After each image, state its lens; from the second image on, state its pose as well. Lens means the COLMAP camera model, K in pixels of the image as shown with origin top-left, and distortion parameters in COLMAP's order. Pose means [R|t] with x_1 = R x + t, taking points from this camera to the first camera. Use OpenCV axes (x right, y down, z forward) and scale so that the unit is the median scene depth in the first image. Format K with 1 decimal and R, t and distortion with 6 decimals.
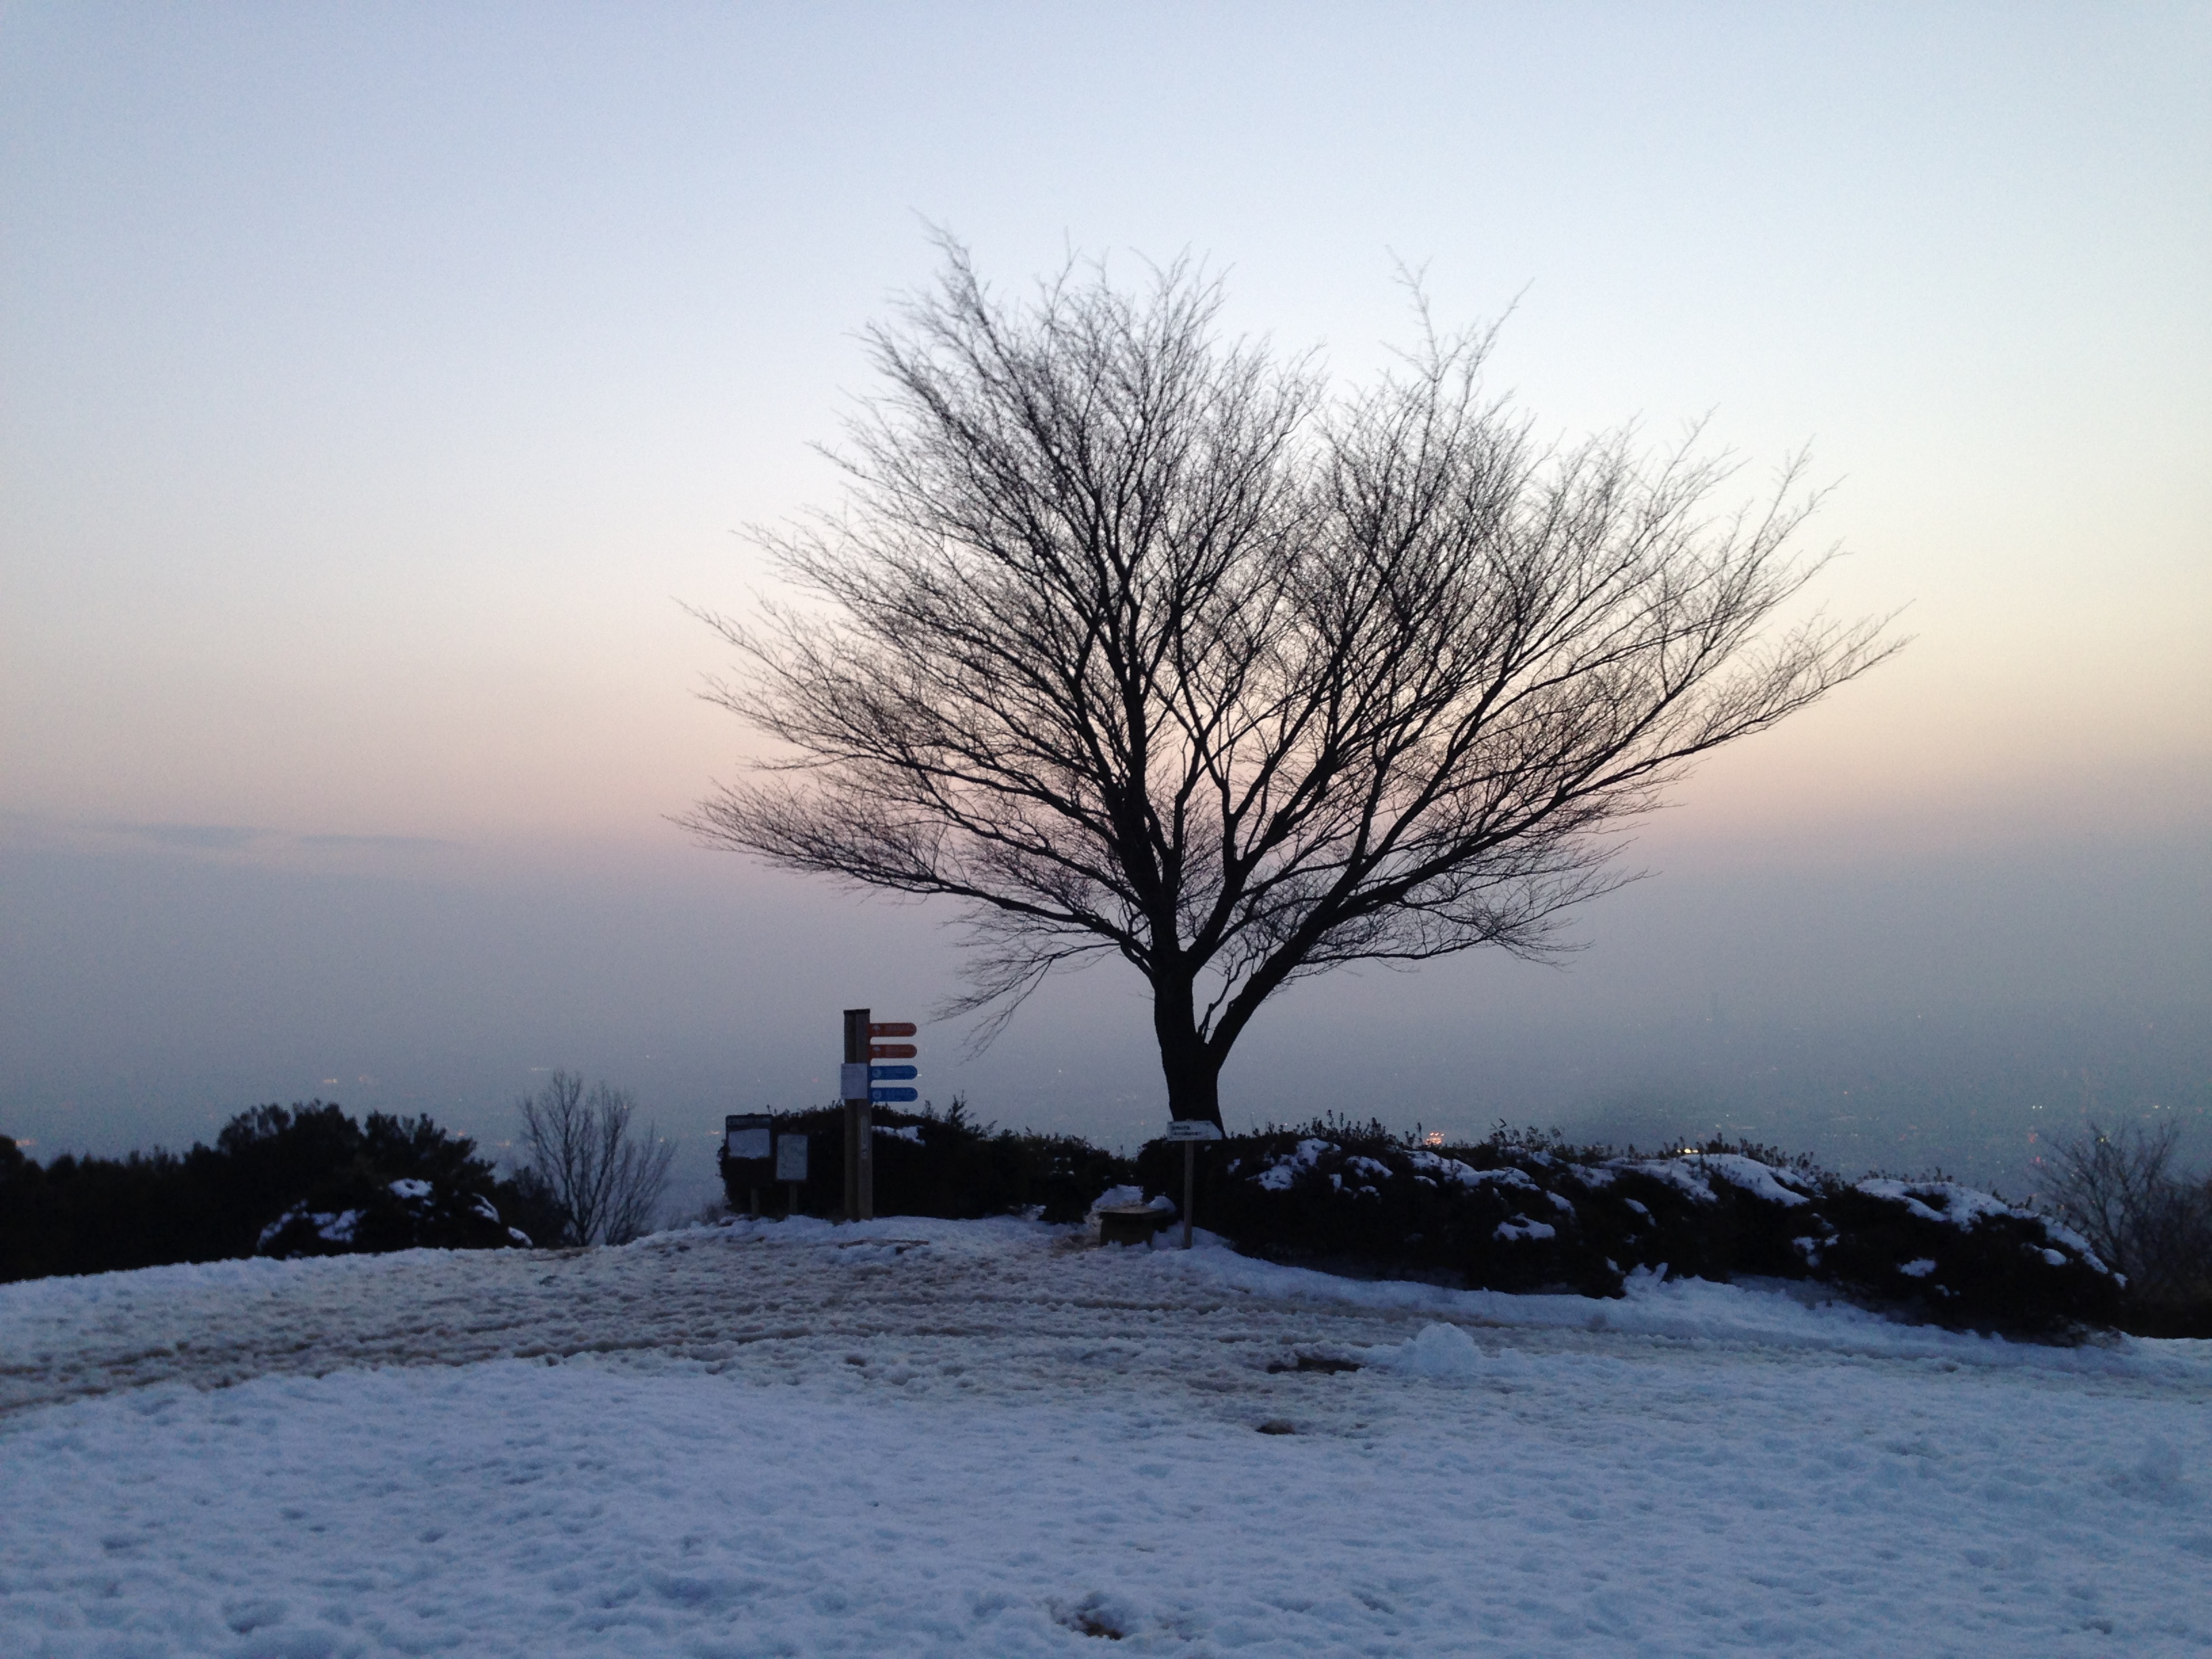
lens RADIAL K [[2132.7, 0, 1113.0], [0, 2132.7, 832.0], [0, 0, 1]] dist [0.091526, 0.000000]
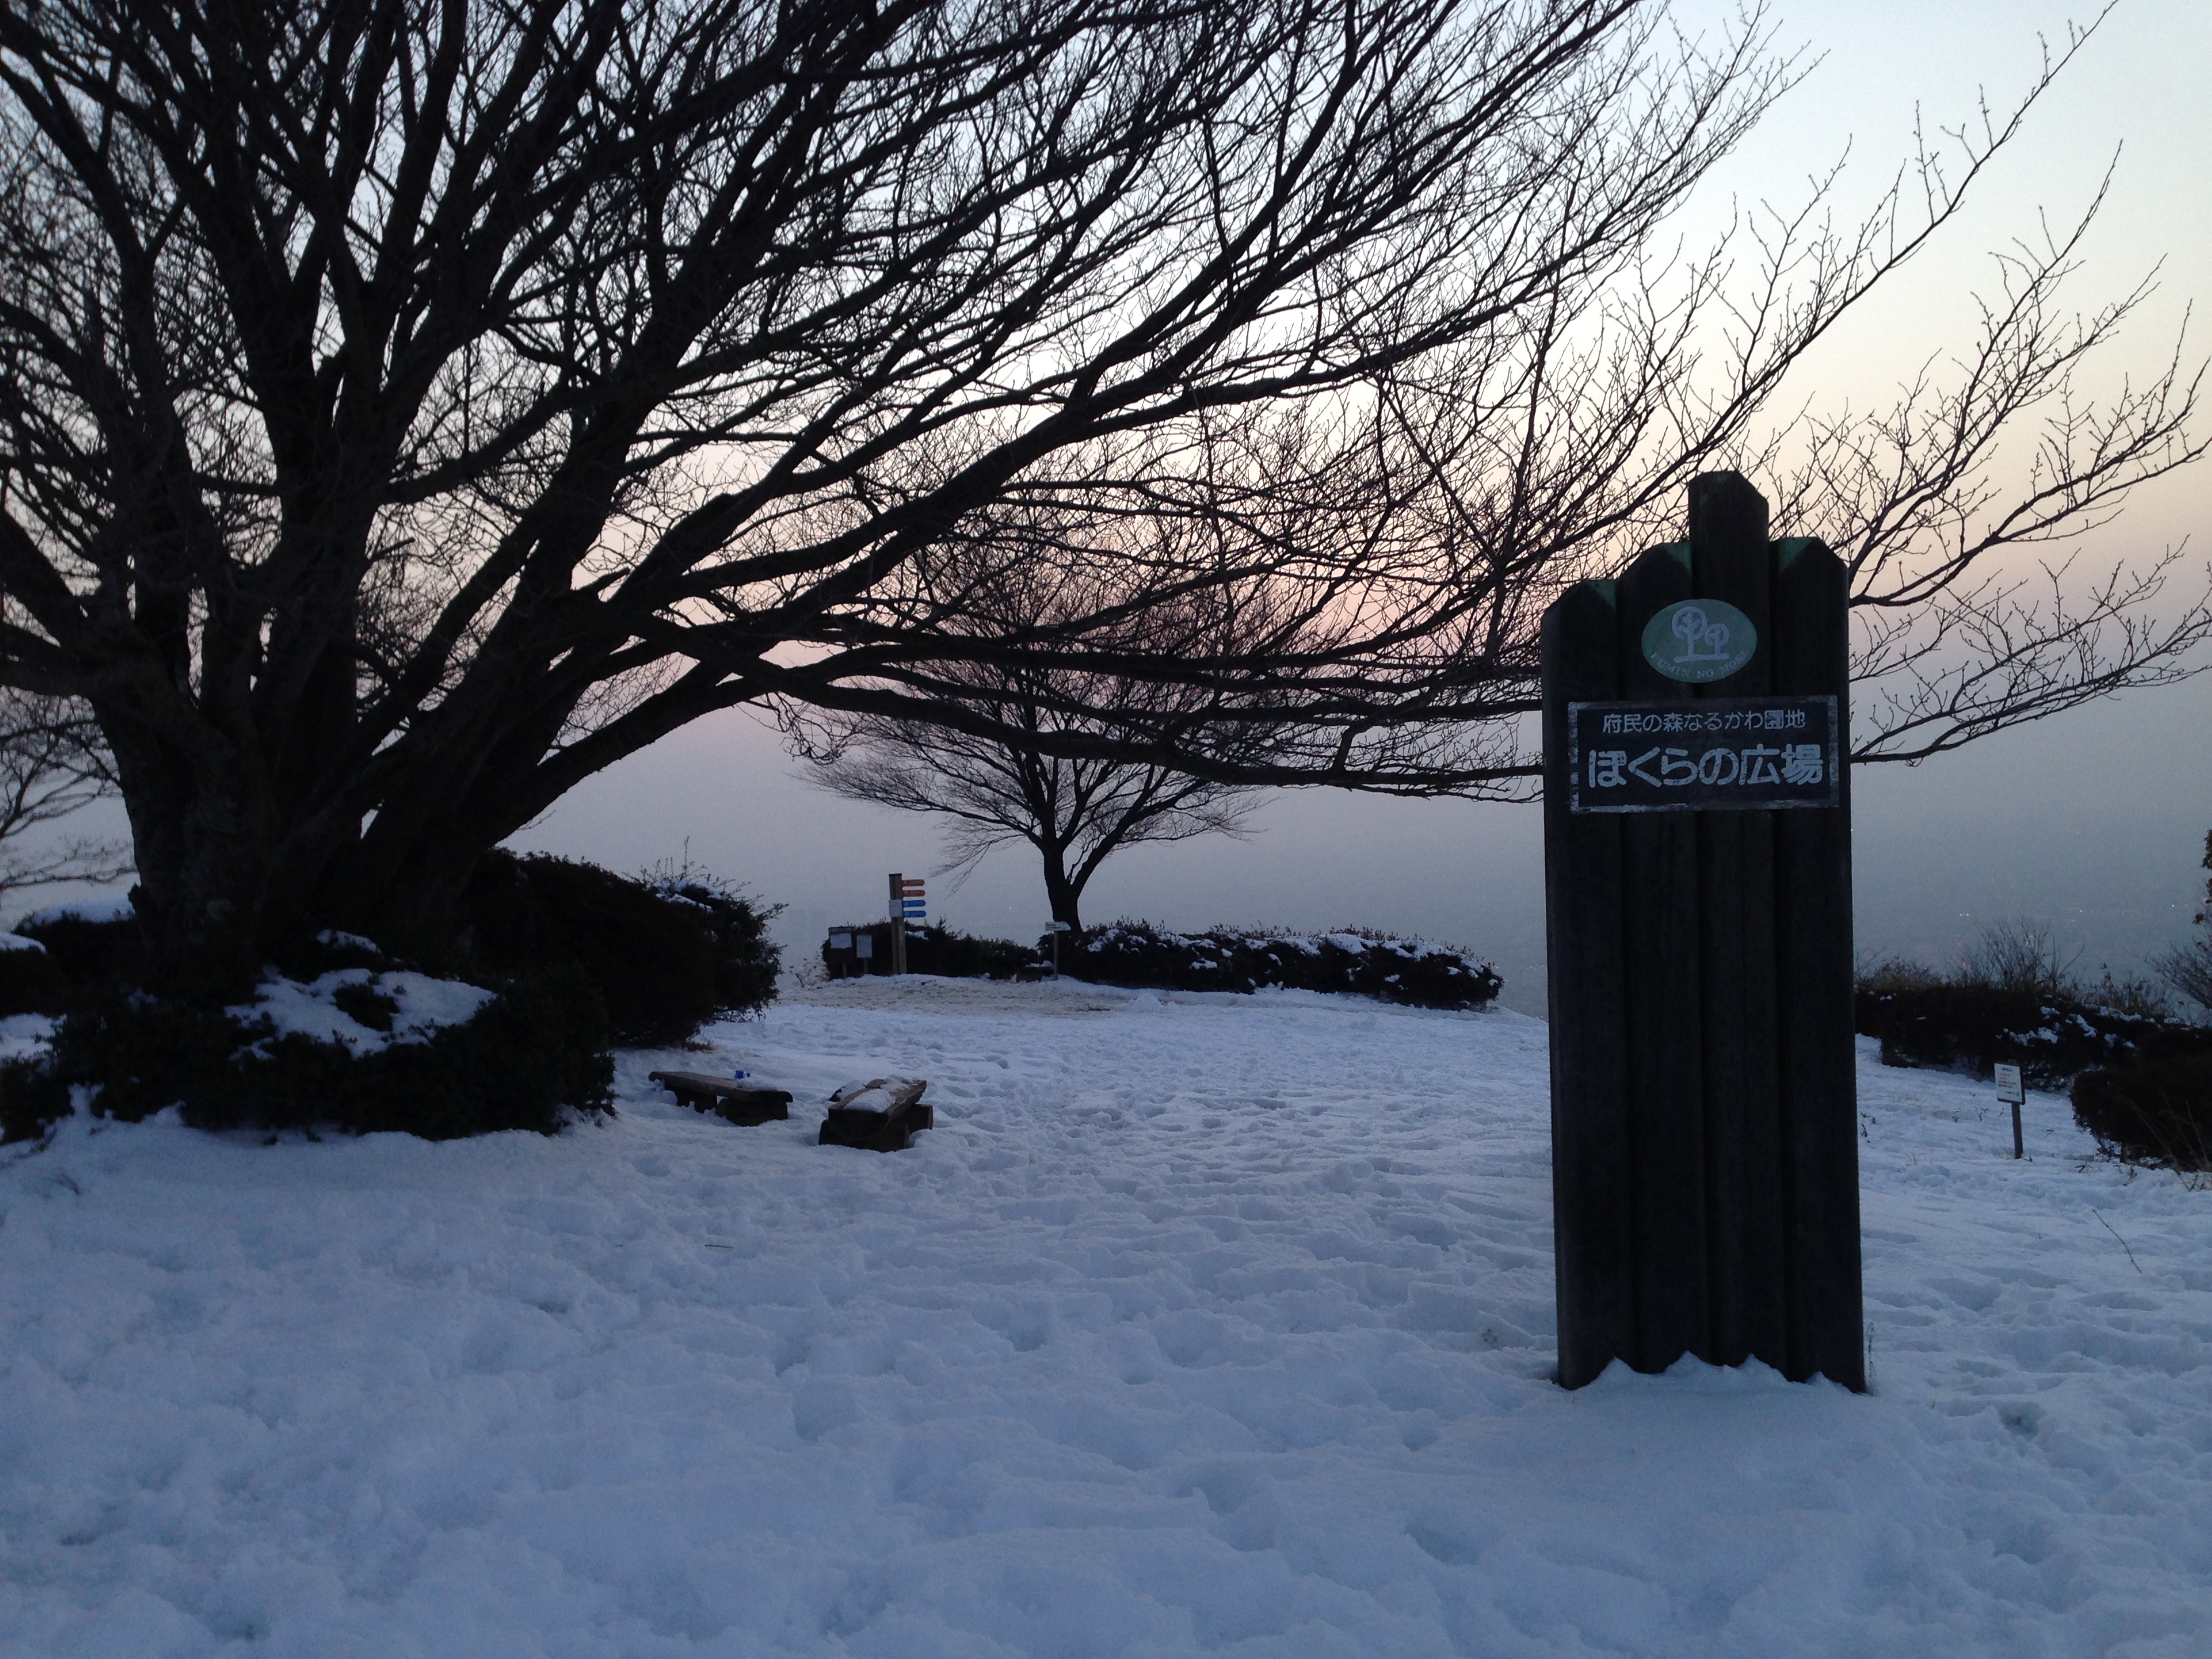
lens RADIAL K [[2132.7, 0, 1101.5], [0, 2132.7, 834.0], [0, 0, 1]] dist [0.091526, 0.000000]
pose [[0.999457, -0.026563, 0.019511, 0.035772], [0.024934, 0.996528, 0.079440, -0.103352], [-0.021553, -0.078911, 0.996649, -0.957330]]
